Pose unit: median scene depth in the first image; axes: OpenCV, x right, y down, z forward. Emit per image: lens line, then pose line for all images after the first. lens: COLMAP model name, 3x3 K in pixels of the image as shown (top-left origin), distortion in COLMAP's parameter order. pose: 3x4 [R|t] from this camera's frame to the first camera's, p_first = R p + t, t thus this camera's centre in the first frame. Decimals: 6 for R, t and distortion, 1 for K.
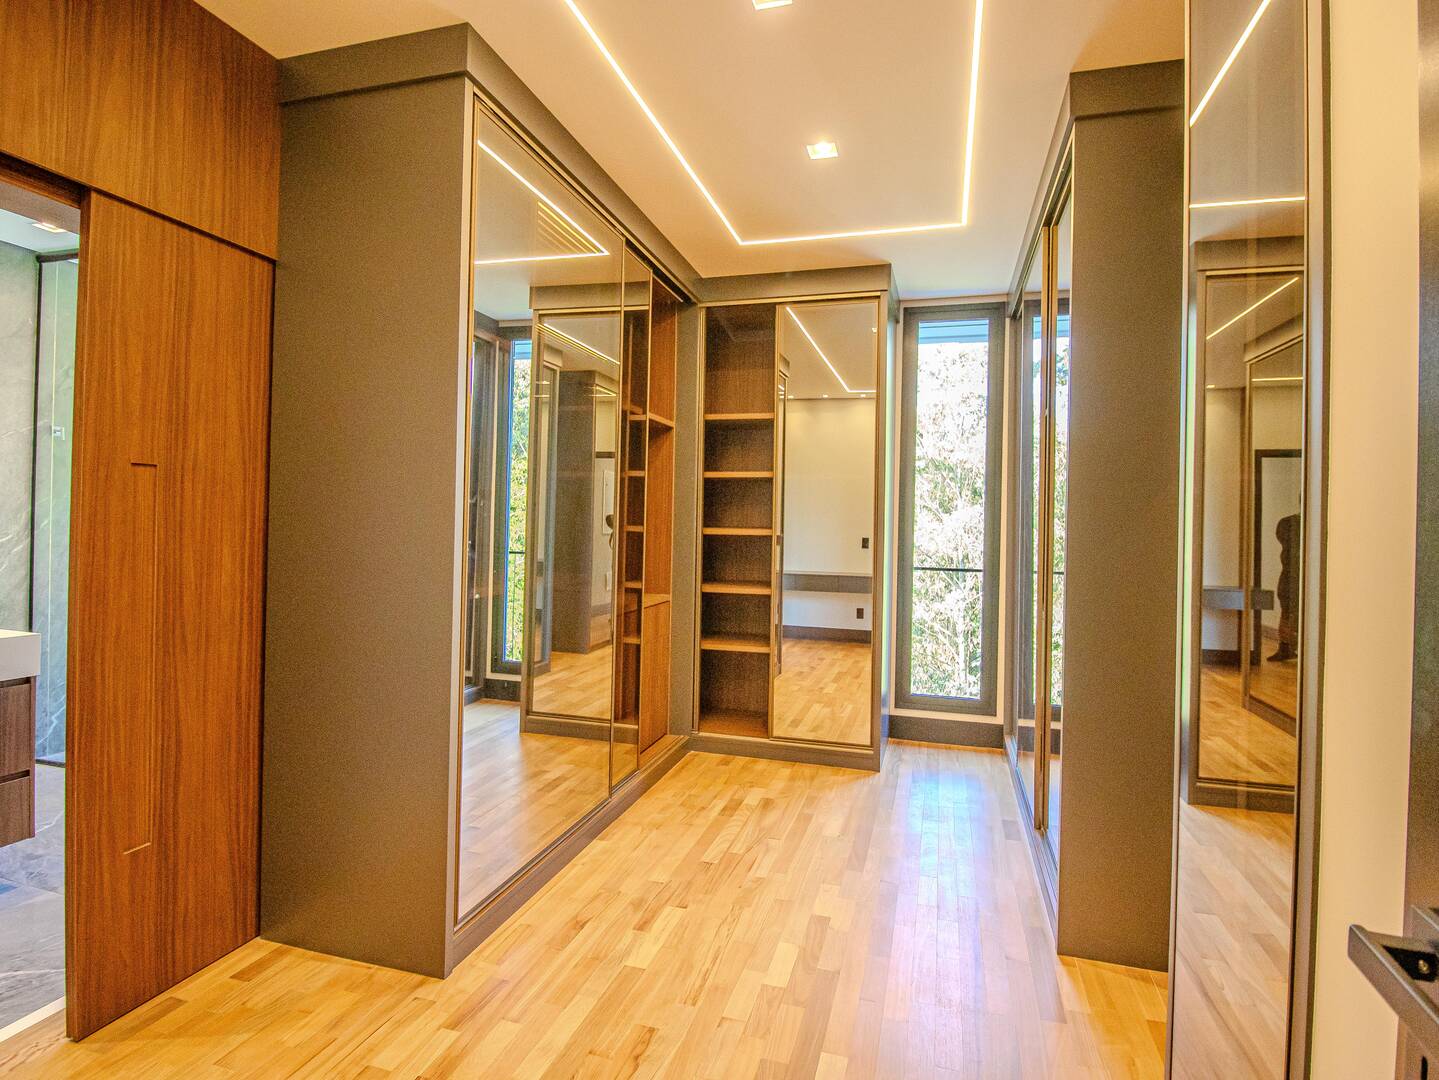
lens RADIAL K [[754.0, 0, 728.2], [0, 754.0, 524.4], [0, 0, 1]] dist [0.002337, -0.014441]
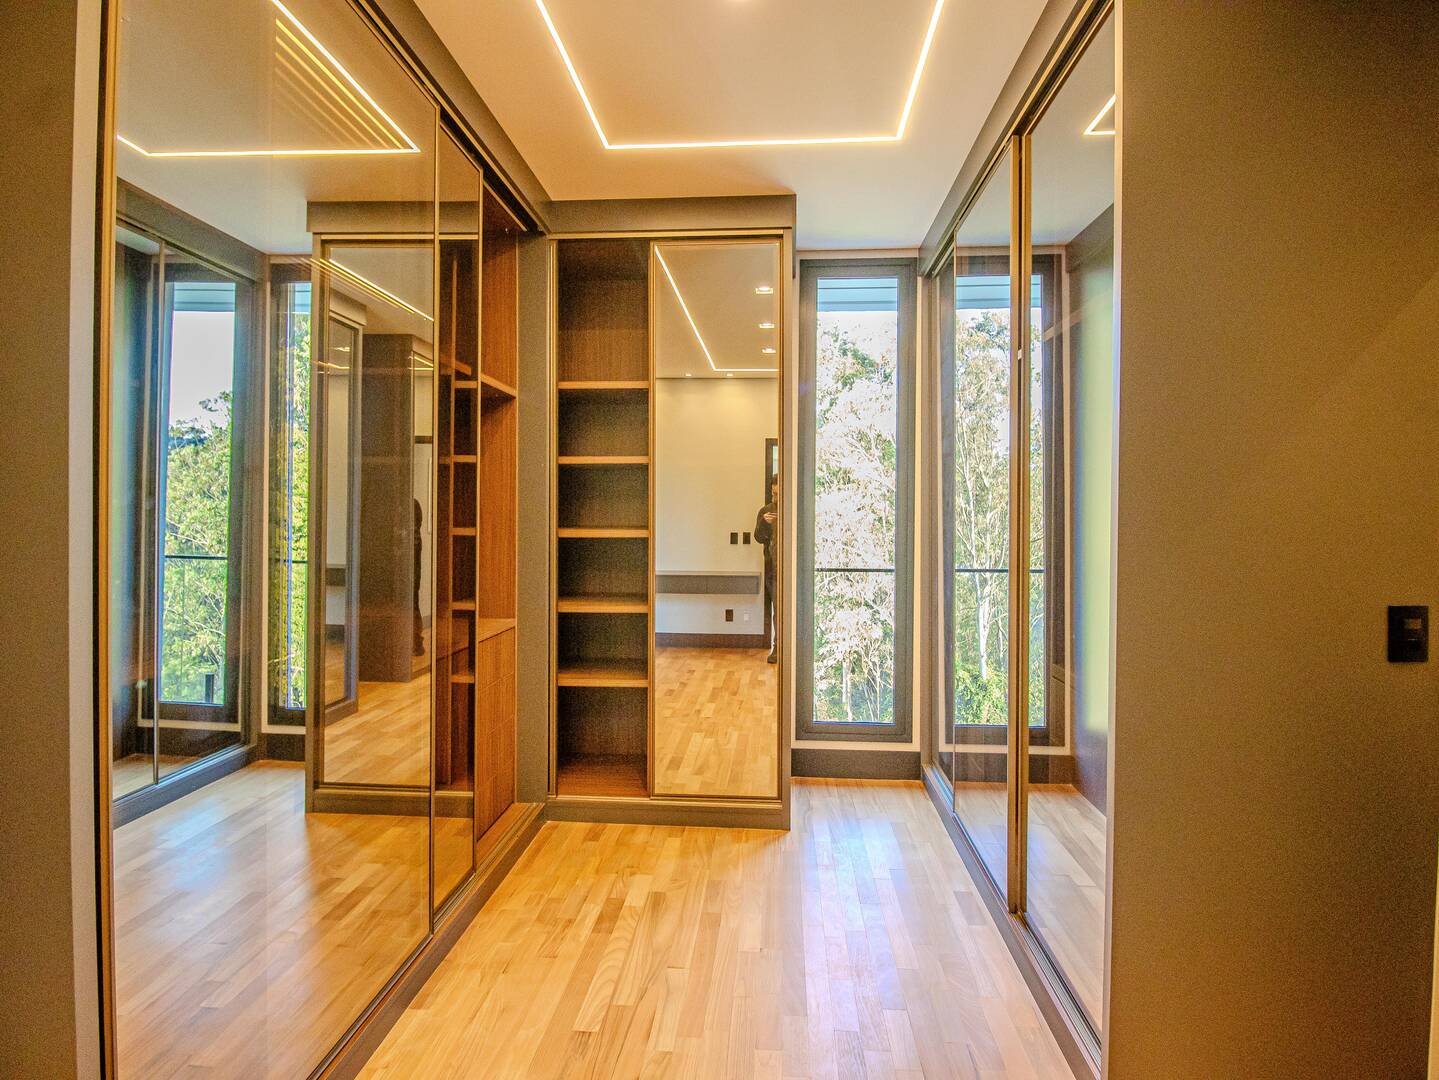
lens RADIAL K [[729.5, 0, 725.3], [0, 729.5, 520.3], [0, 0, 1]] dist [0.000535, -0.013709]
pose [[0.977191, -0.016286, 0.211735, -0.024372], [0.014382, 0.999841, 0.010528, -0.010425], [-0.211873, -0.007242, 0.977270, 0.244948]]
